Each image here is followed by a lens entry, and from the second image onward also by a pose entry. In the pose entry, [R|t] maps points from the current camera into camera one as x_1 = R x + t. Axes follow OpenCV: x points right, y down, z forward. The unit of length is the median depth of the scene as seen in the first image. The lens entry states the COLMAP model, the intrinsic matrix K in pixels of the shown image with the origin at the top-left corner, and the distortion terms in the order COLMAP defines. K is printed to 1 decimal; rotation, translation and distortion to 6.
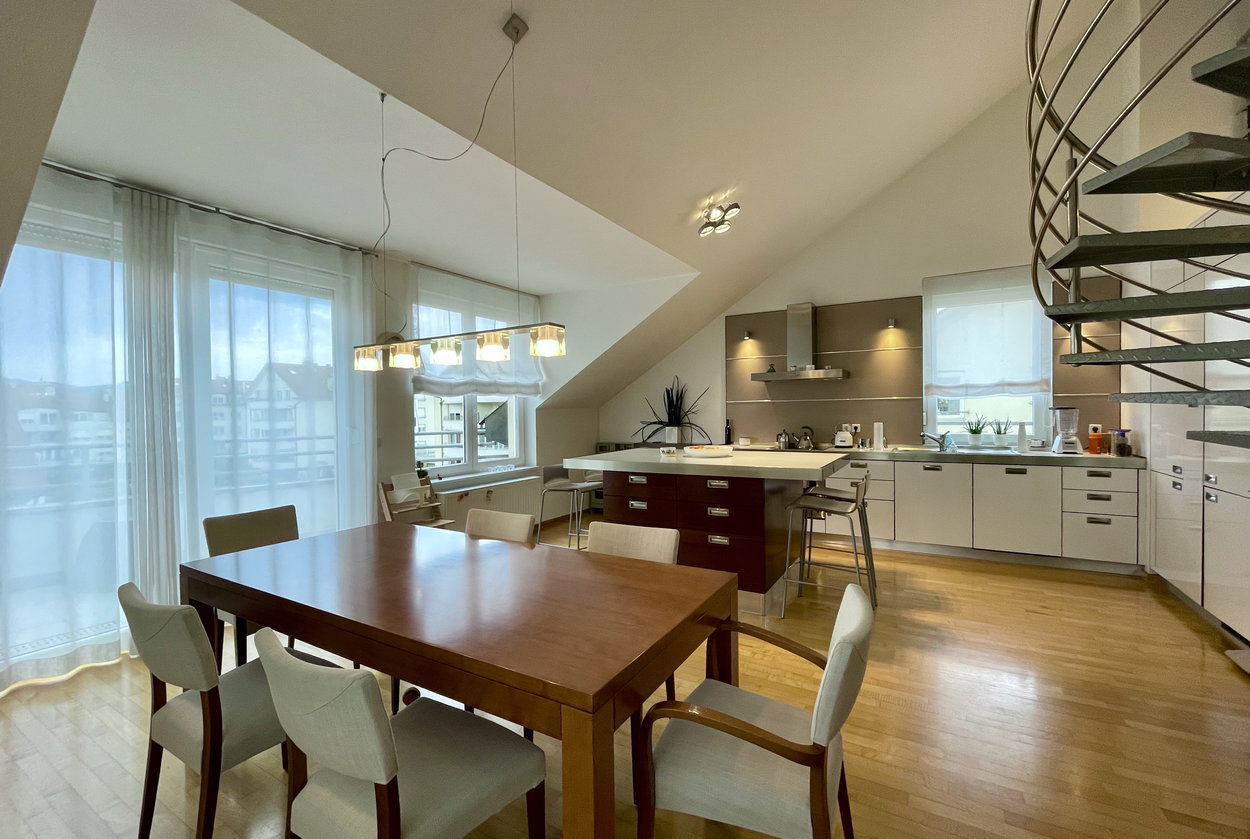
lens RADIAL K [[512.1, 0, 625.0], [0, 512.1, 419.5], [0, 0, 1]] dist [-0.001834, -0.000587]
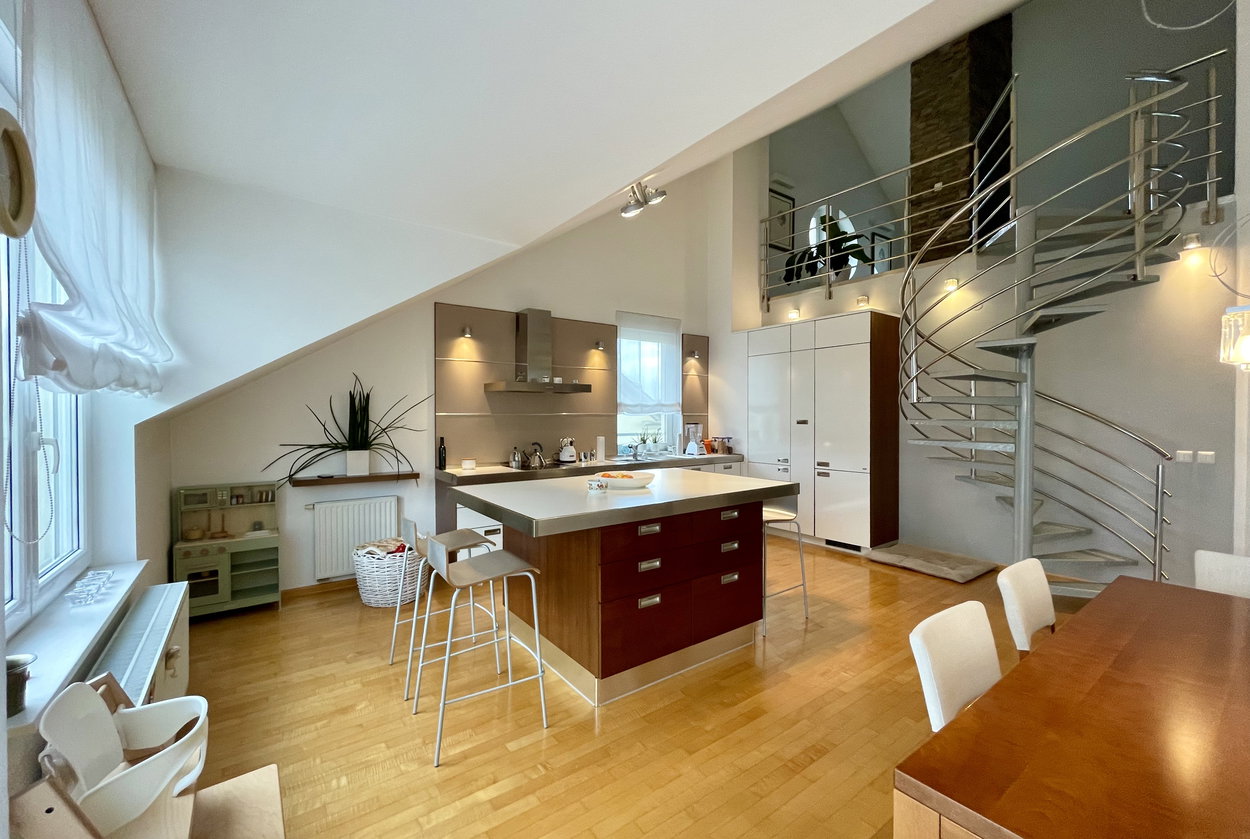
lens RADIAL K [[501.1, 0, 625.0], [0, 501.1, 419.5], [0, 0, 1]] dist [-0.000391, -0.000101]
pose [[0.398376, 0.003791, 0.917214, -0.411351], [0.008883, 0.999929, -0.007991, -0.019862], [-0.917179, 0.011331, 0.398314, 0.494481]]
